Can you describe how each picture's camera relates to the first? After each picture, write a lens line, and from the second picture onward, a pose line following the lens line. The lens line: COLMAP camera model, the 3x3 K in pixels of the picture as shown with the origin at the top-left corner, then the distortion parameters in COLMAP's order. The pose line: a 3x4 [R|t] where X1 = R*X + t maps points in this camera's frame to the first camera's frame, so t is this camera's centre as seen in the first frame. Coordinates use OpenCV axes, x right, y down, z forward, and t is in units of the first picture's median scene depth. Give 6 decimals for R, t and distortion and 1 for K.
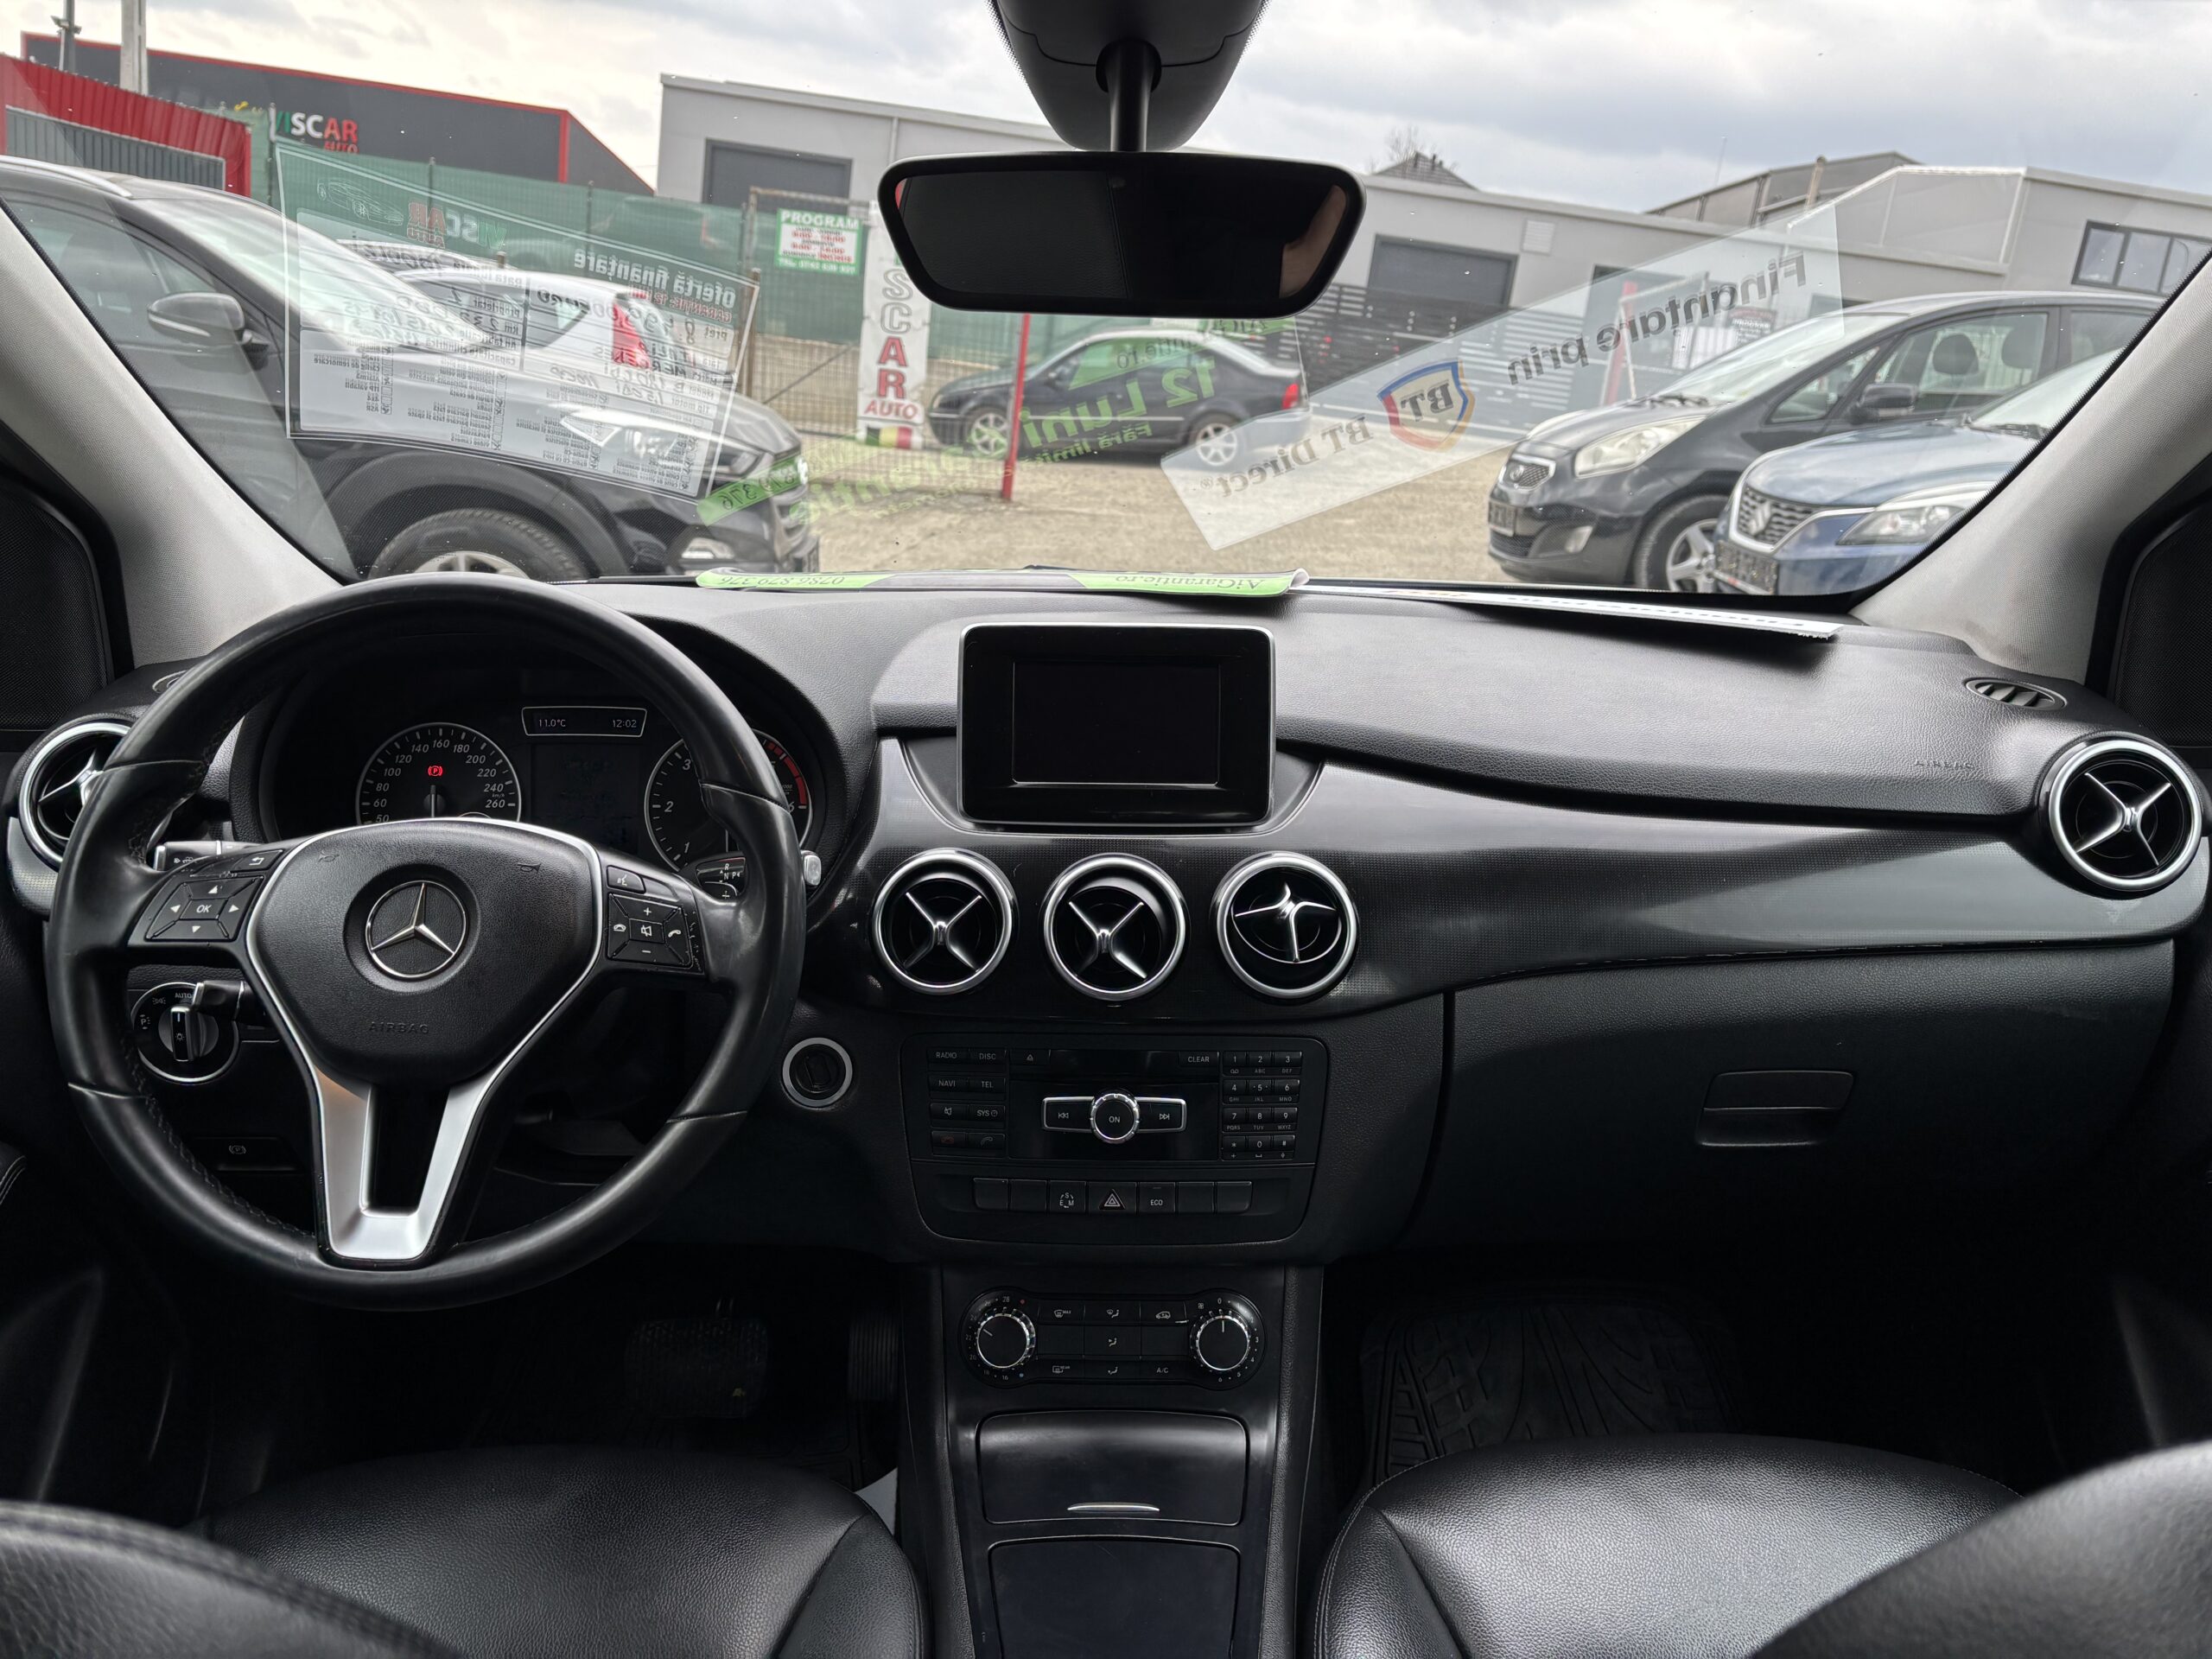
lens RADIAL K [[1674.2, 0, 1108.8], [0, 1674.2, 778.4], [0, 0, 1]] dist [0.049434, -0.053837]
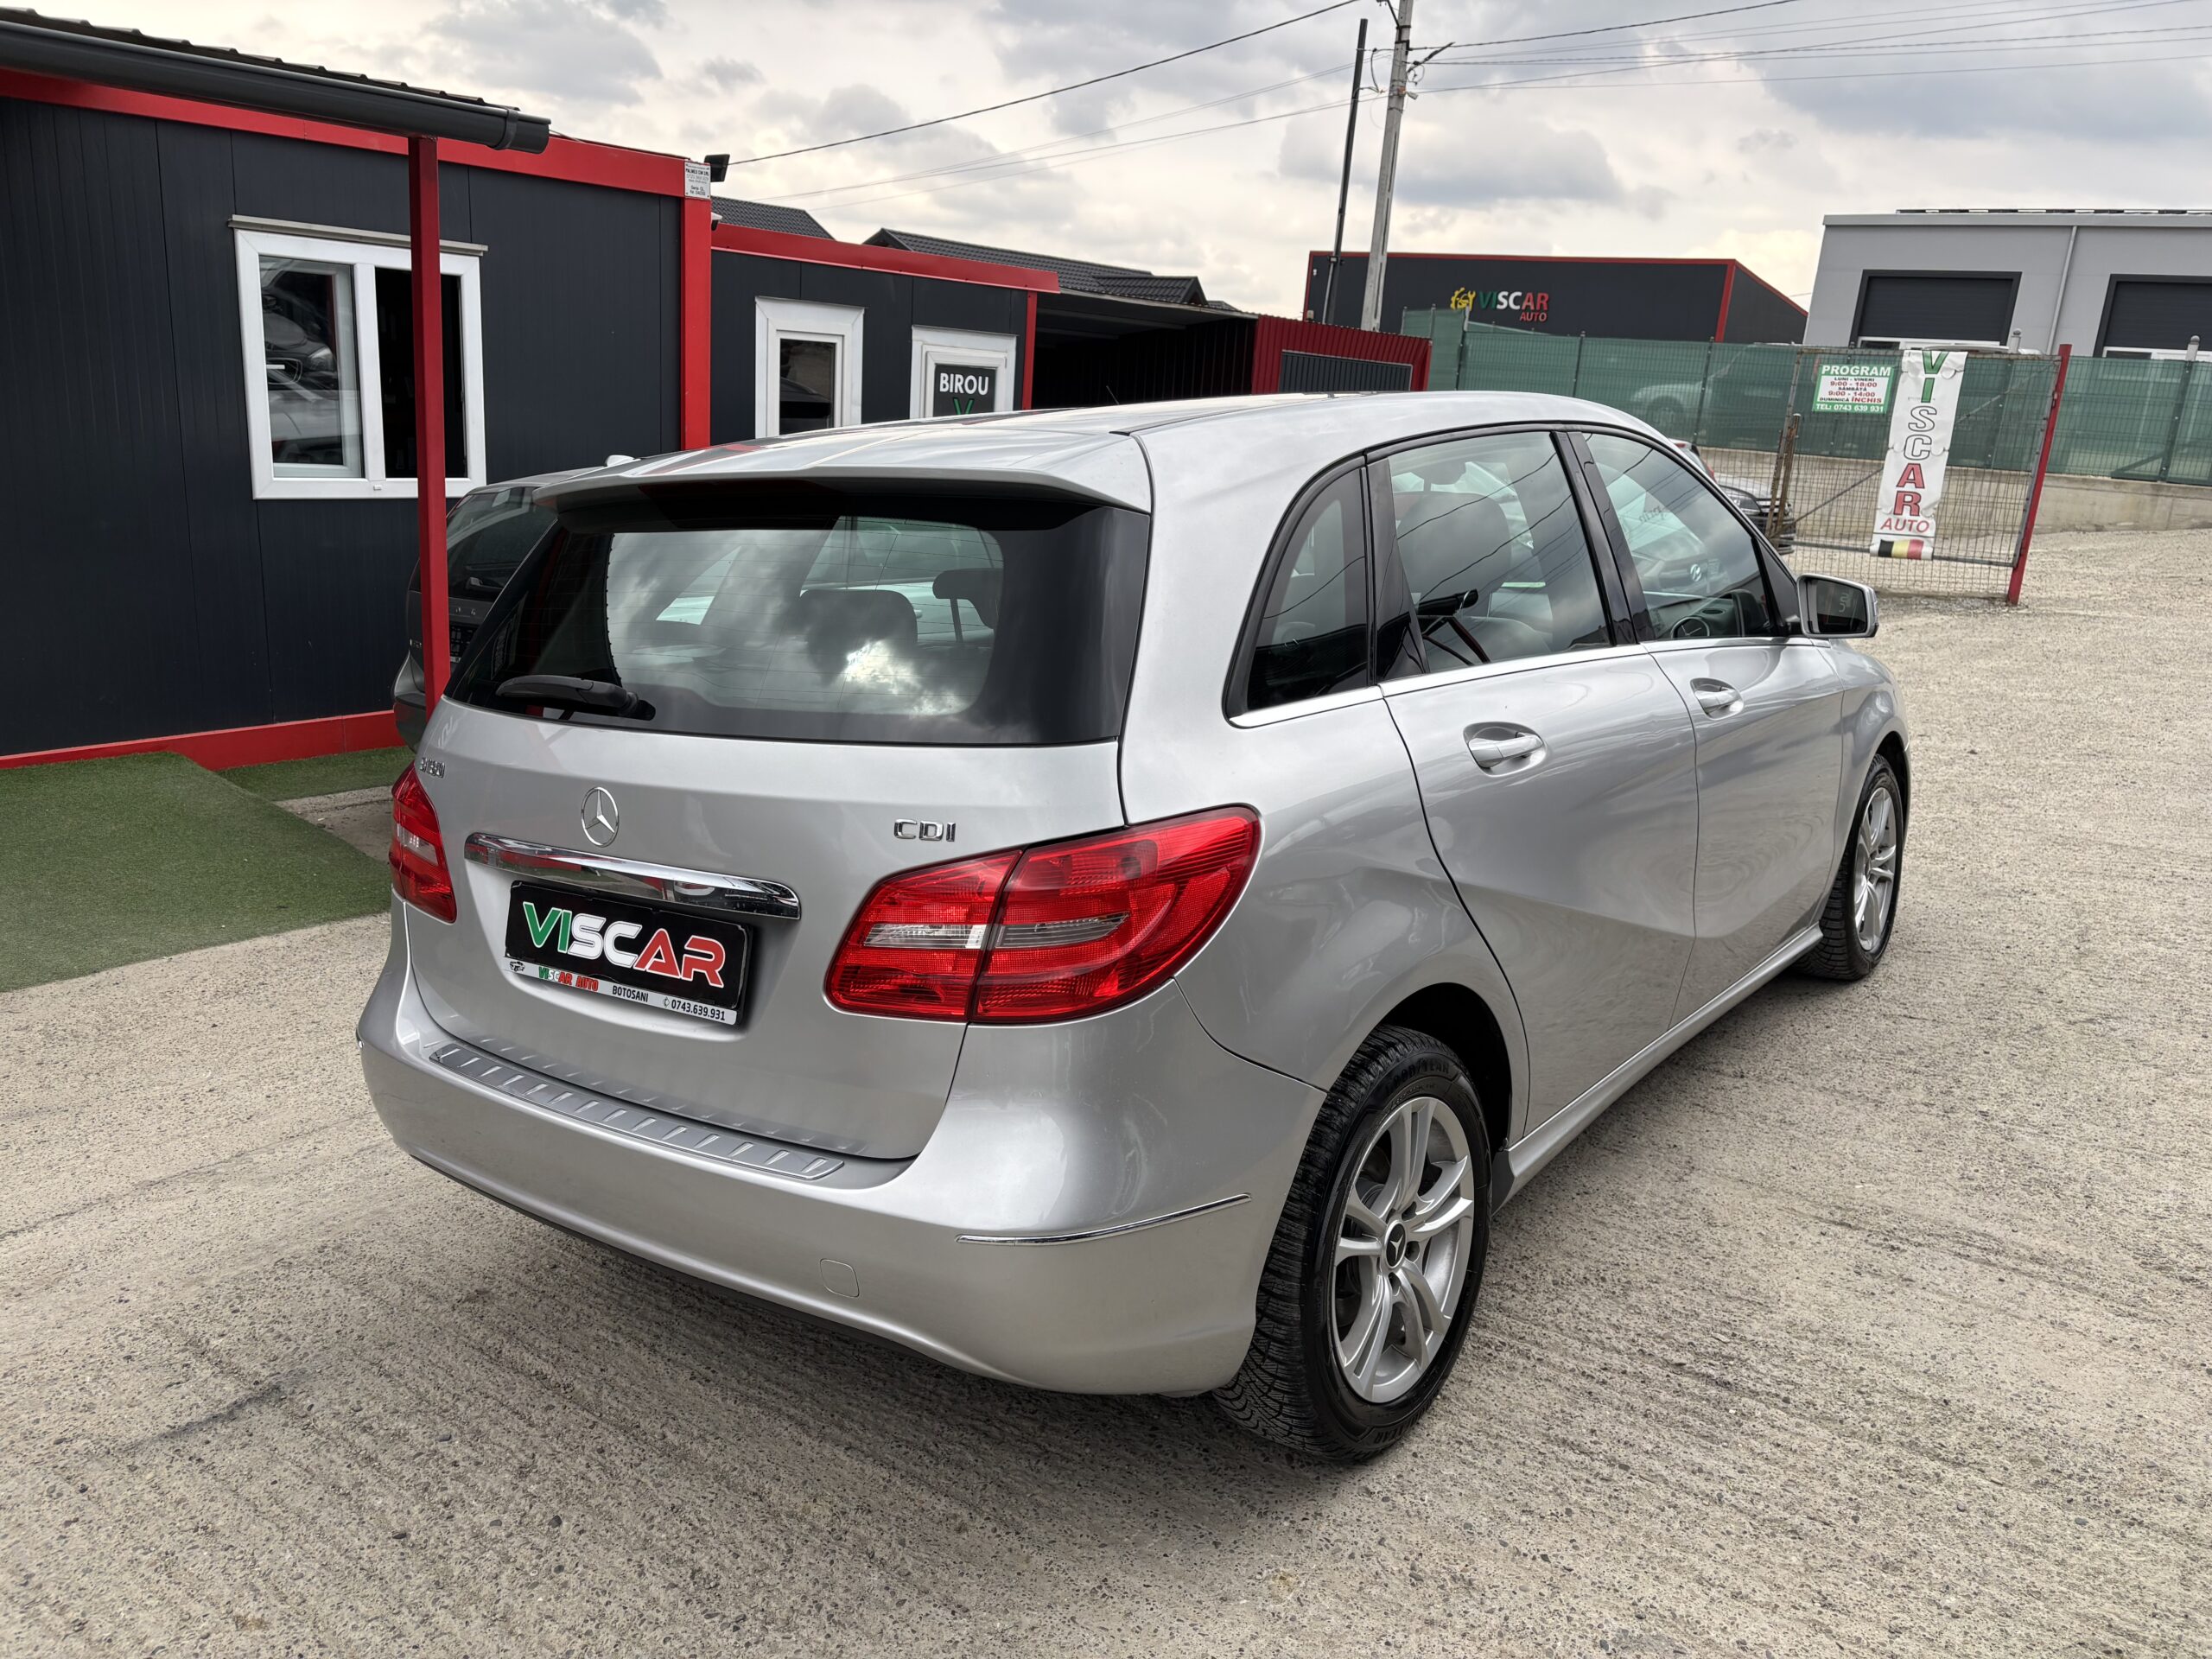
lens RADIAL K [[1674.2, 0, 1103.1], [0, 1674.2, 811.2], [0, 0, 1]] dist [0.049434, -0.053837]
pose [[0.787076, 0.078449, -0.611847, 0.163564], [-0.109926, 0.993841, -0.013981, 0.052934], [0.606982, 0.078262, 0.790853, -0.239945]]
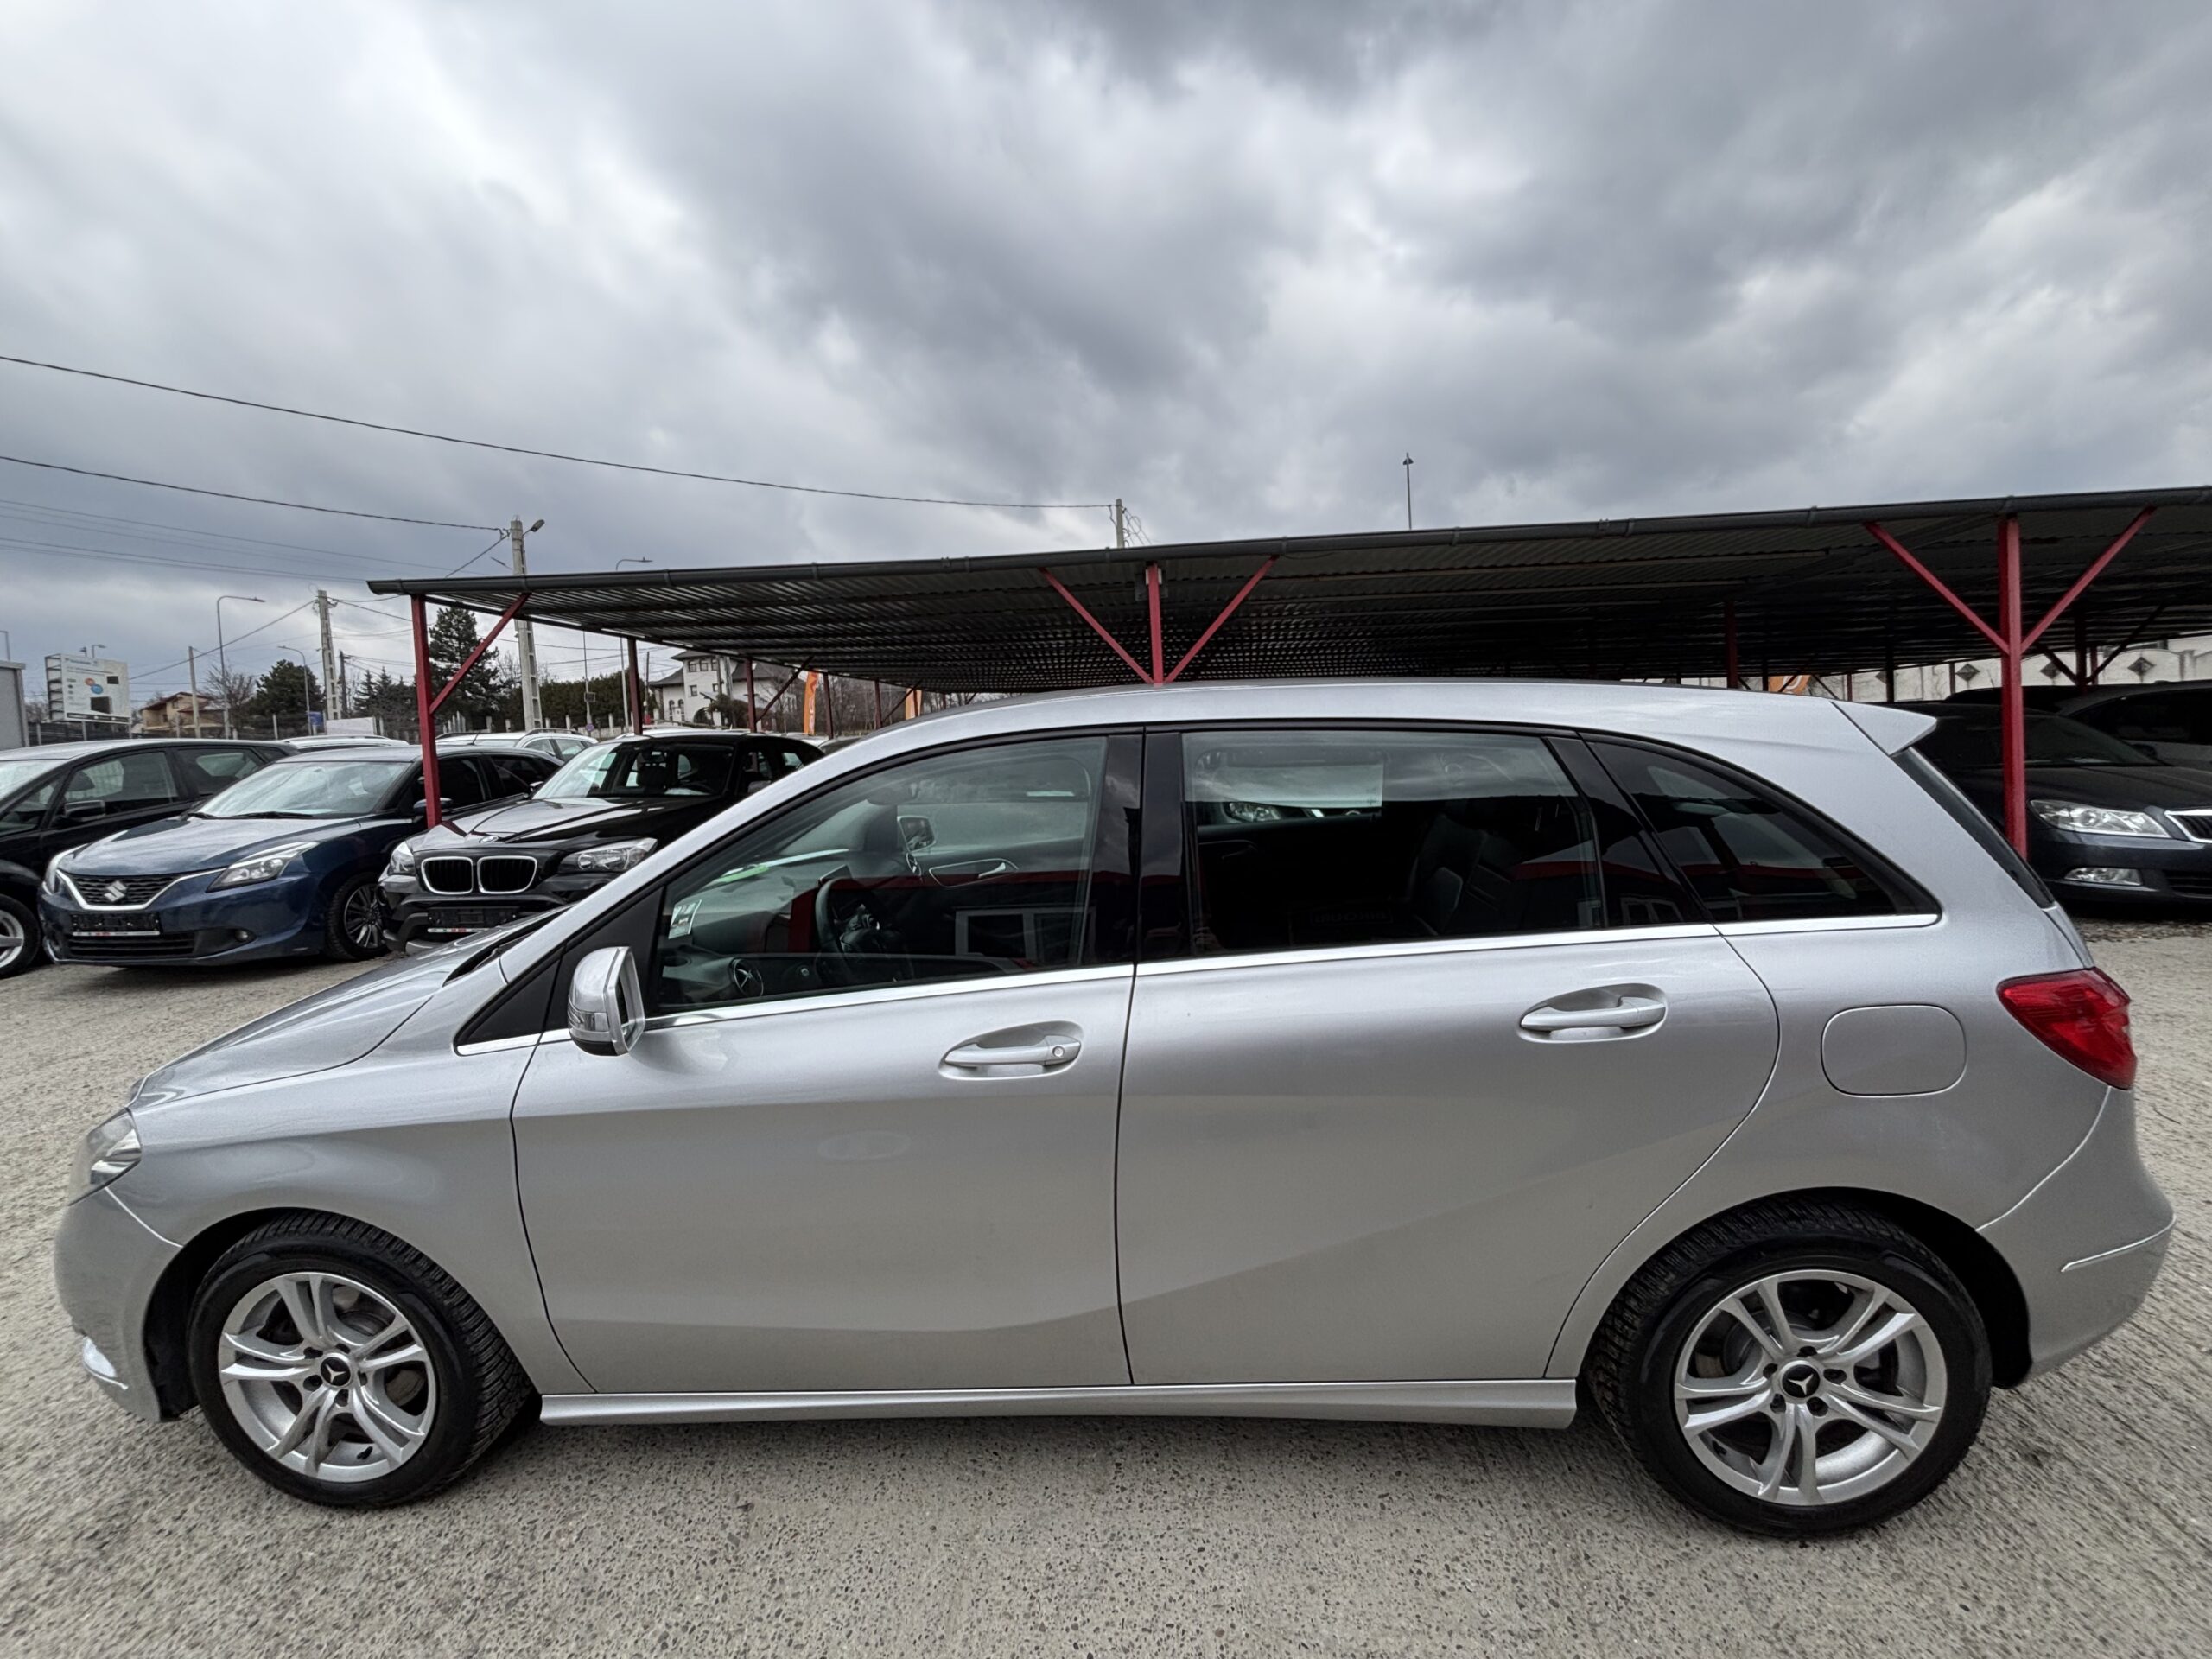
lens RADIAL K [[891.4, 0, 1108.3], [0, 891.4, 836.1], [0, 0, 1]] dist [0.001693, 0.000087]
pose [[0.061056, -0.171138, 0.983353, -0.187576], [0.295911, 0.944005, 0.145917, -0.025237], [-0.953262, 0.282076, 0.108279, 0.002911]]
